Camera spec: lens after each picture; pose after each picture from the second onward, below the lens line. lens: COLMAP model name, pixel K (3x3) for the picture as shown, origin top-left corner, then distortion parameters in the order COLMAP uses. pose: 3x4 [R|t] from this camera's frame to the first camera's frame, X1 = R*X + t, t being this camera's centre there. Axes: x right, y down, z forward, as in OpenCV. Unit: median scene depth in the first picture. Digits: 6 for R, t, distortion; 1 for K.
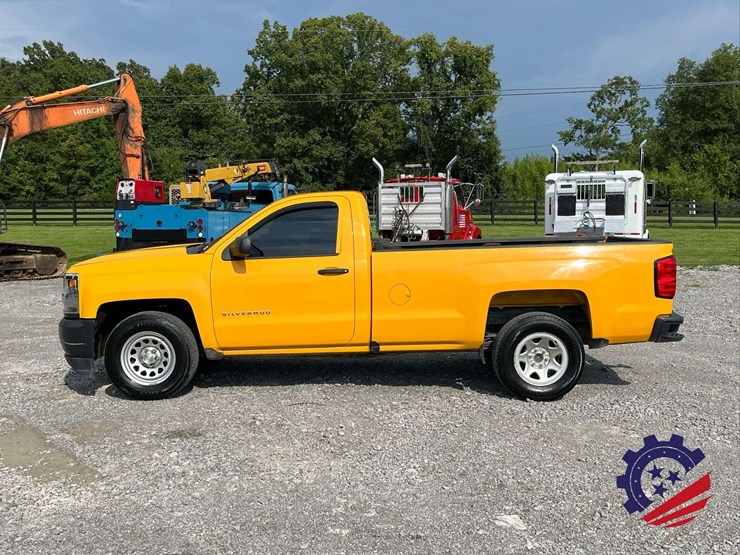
lens RADIAL K [[757.5, 0, 370.0], [0, 757.5, 277.5], [0, 0, 1]] dist [0.081123, -0.155237]
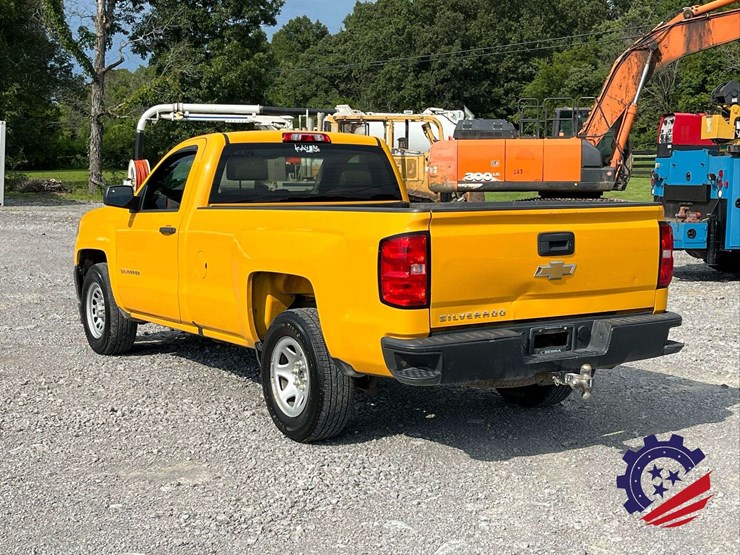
lens RADIAL K [[1100.1, 0, 370.0], [0, 1100.1, 277.5], [0, 0, 1]] dist [0.192881, -0.763481]
pose [[0.533375, 0.086384, -0.841456, 0.373770], [-0.071793, 0.995805, 0.056722, -0.013986], [0.842827, 0.030156, 0.537340, 0.186374]]
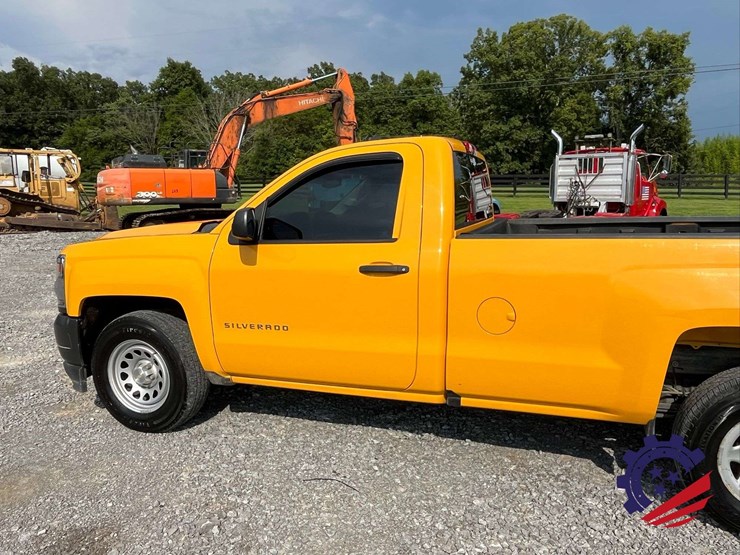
lens RADIAL K [[569.7, 0, 366.0], [0, 569.7, 273.4], [0, 0, 1]] dist [0.000863, -0.001121]
pose [[0.943682, 0.050421, -0.326990, 0.029158], [-0.029567, 0.997217, 0.068441, -0.012021], [0.329531, -0.054918, 0.942546, 0.197564]]
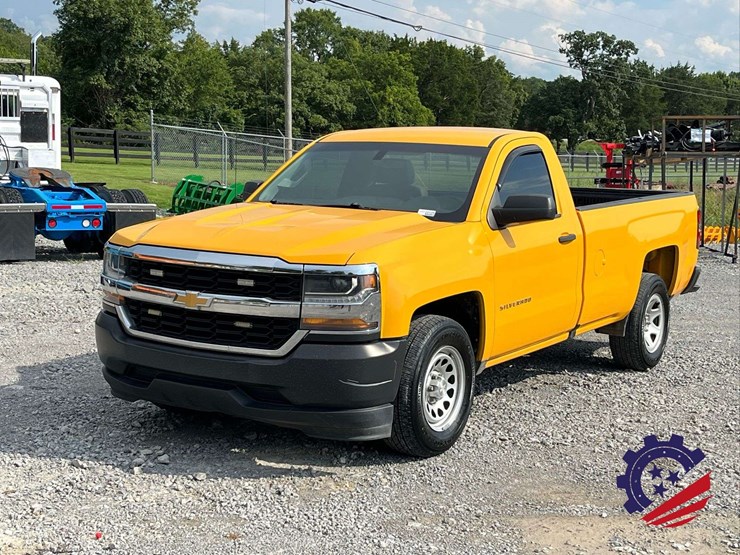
lens RADIAL K [[1177.1, 0, 370.0], [0, 1177.1, 277.5], [0, 0, 1]] dist [0.036619, 0.037151]
pose [[0.543522, -0.076212, 0.835928, -0.397134], [0.039523, 0.997089, 0.065207, -0.018542], [-0.838464, -0.002403, 0.544952, 0.179174]]
